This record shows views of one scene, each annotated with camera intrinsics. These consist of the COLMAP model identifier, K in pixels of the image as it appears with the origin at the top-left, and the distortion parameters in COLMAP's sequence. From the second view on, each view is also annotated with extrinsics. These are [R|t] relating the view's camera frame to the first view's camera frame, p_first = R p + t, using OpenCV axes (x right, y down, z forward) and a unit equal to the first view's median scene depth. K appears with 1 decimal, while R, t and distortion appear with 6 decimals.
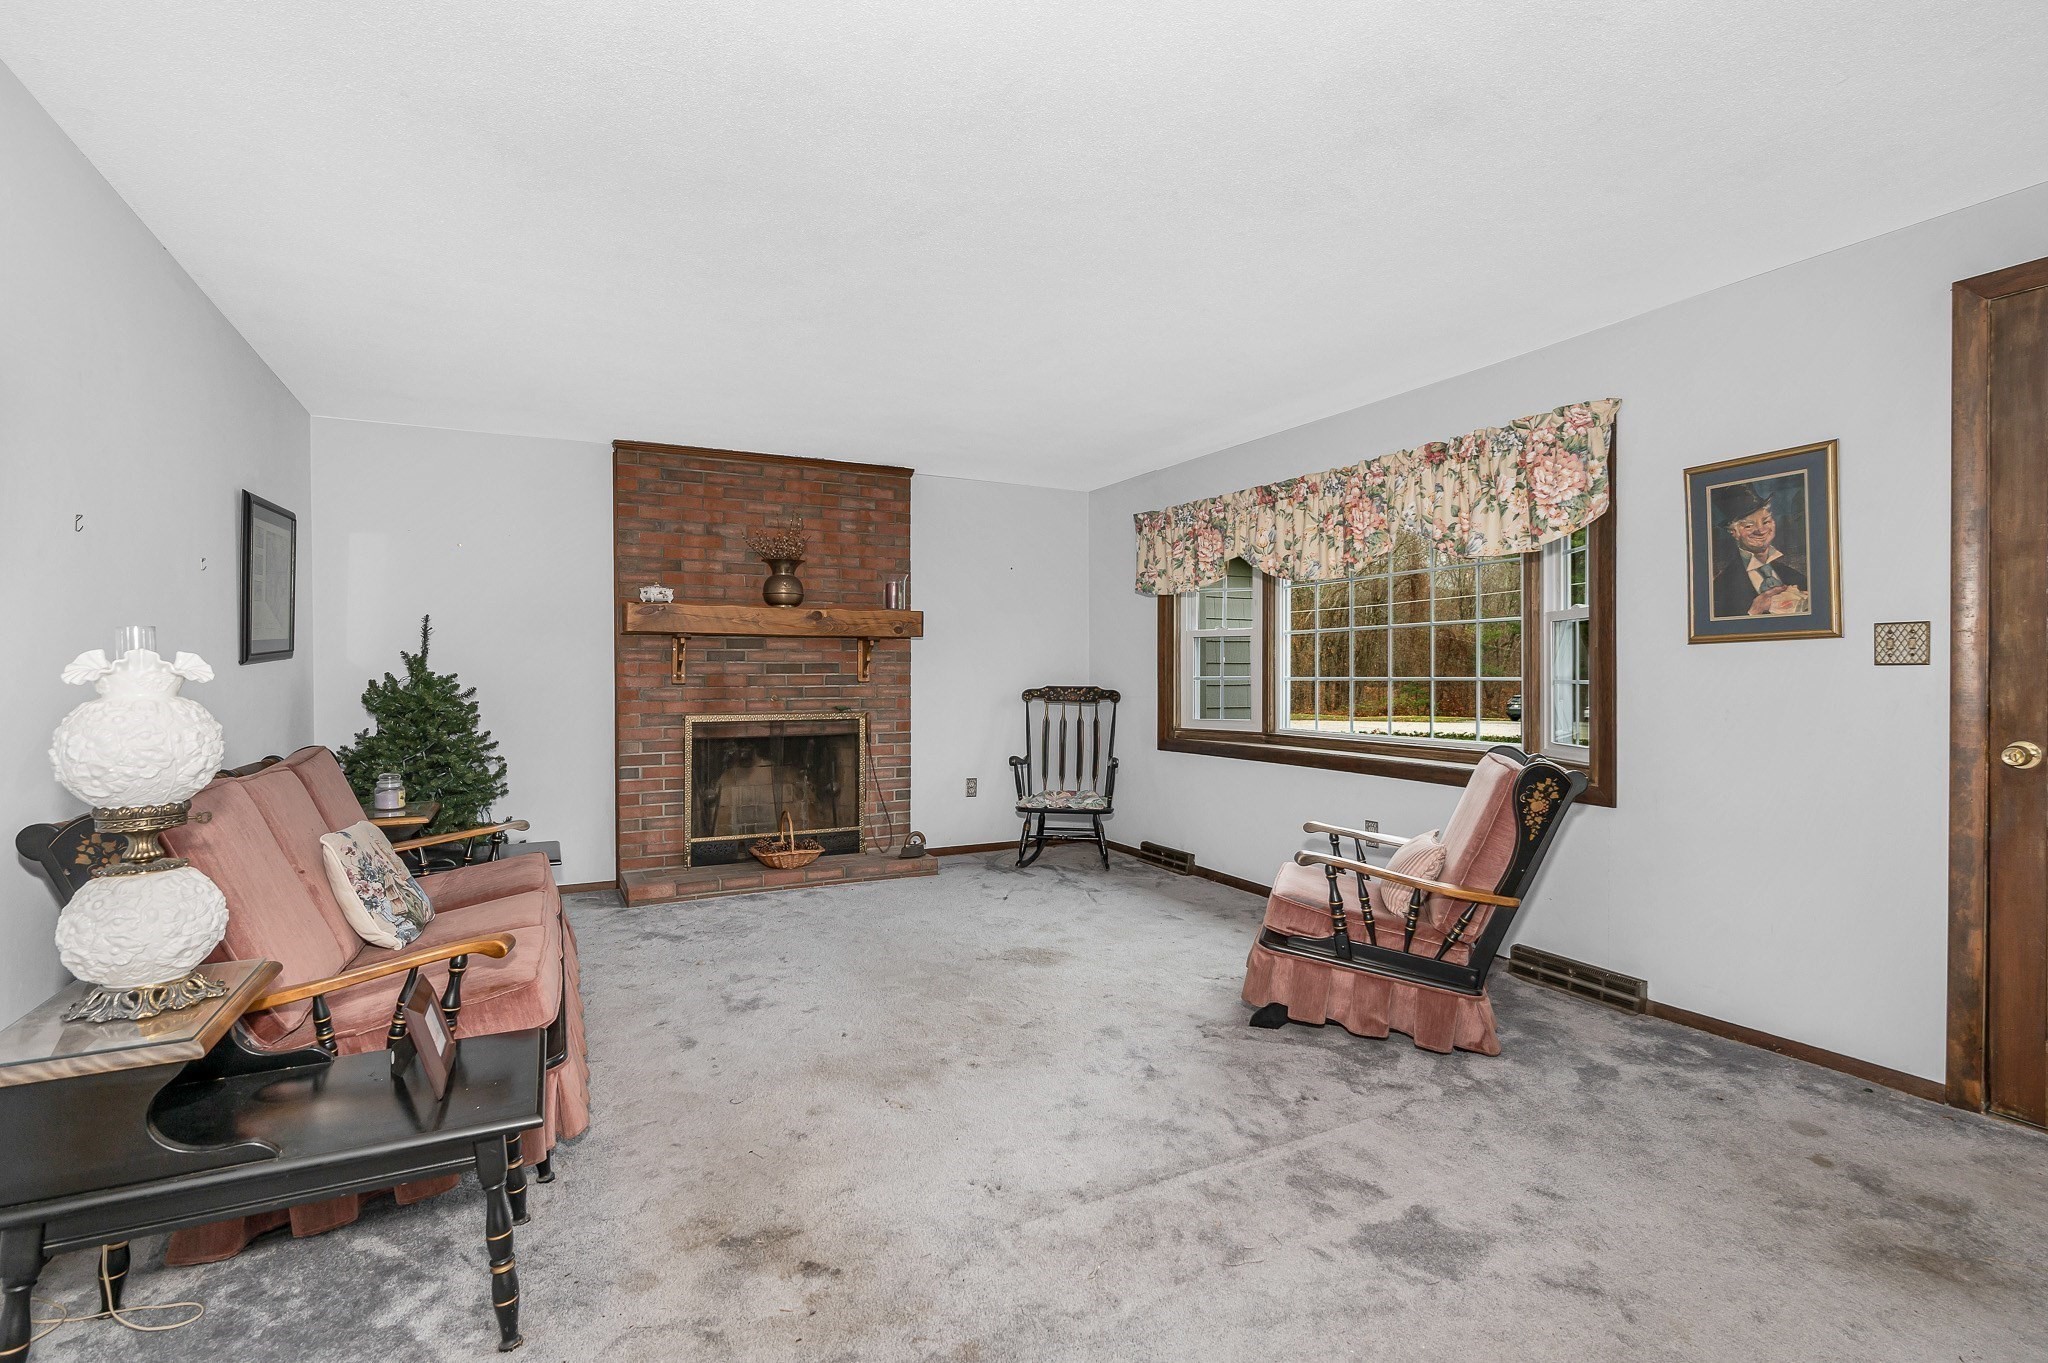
lens RADIAL K [[973.9, 0, 1032.6], [0, 973.9, 681.8], [0, 0, 1]] dist [0.001547, 0.000154]
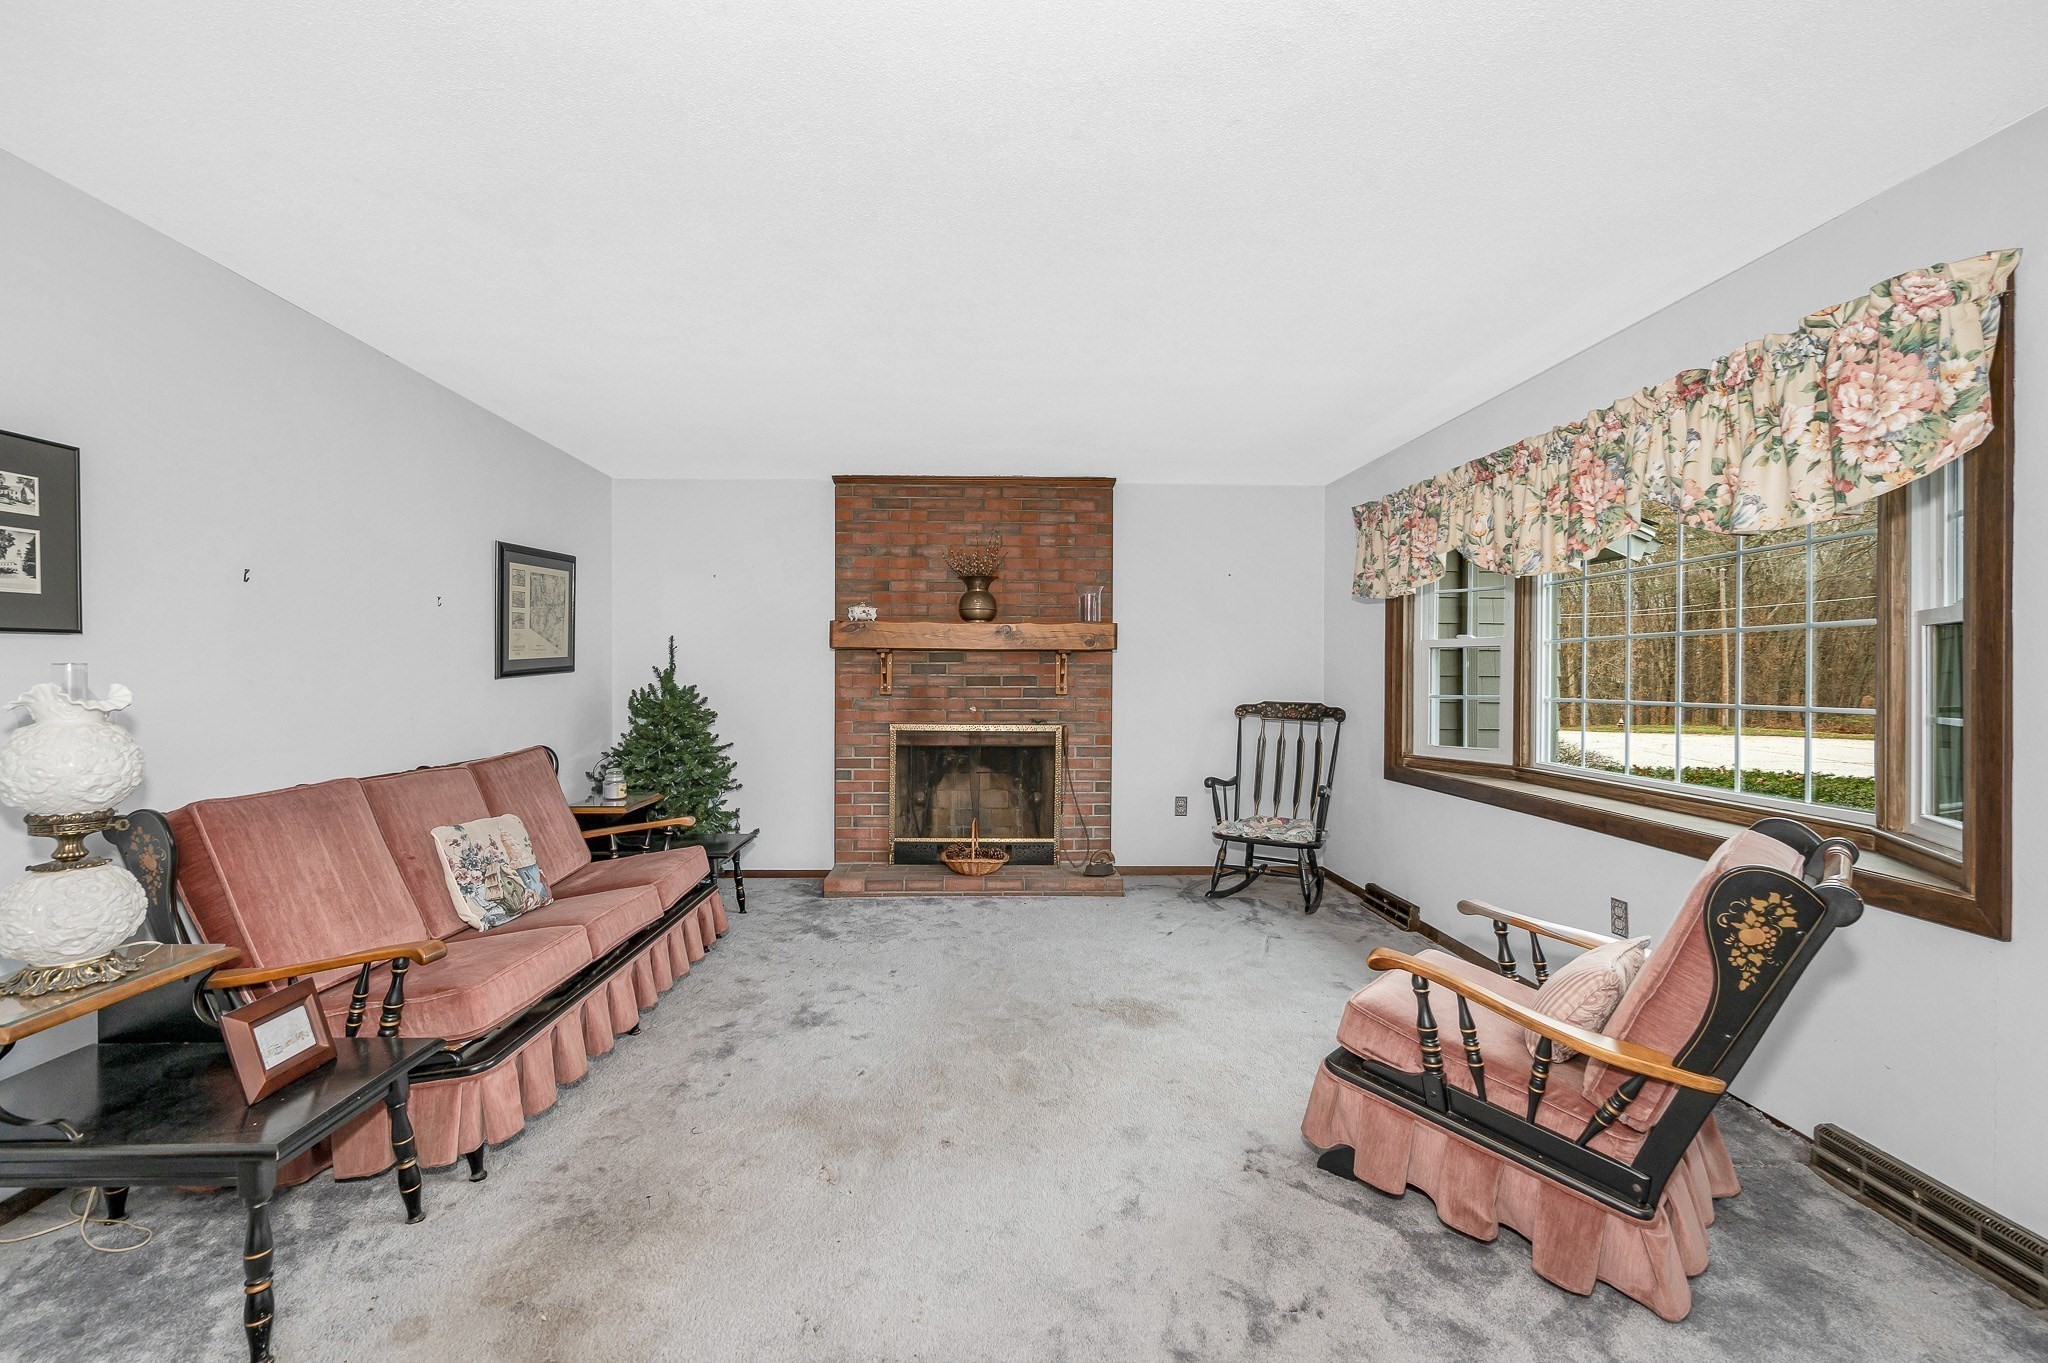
lens RADIAL K [[882.1, 0, 1025.9], [0, 882.1, 676.2], [0, 0, 1]] dist [-0.000582, 0.000041]
pose [[0.900376, 0.007463, -0.435049, 0.224725], [-0.010082, 0.999942, -0.003713, -0.018005], [0.434996, 0.007730, 0.900399, 0.197829]]
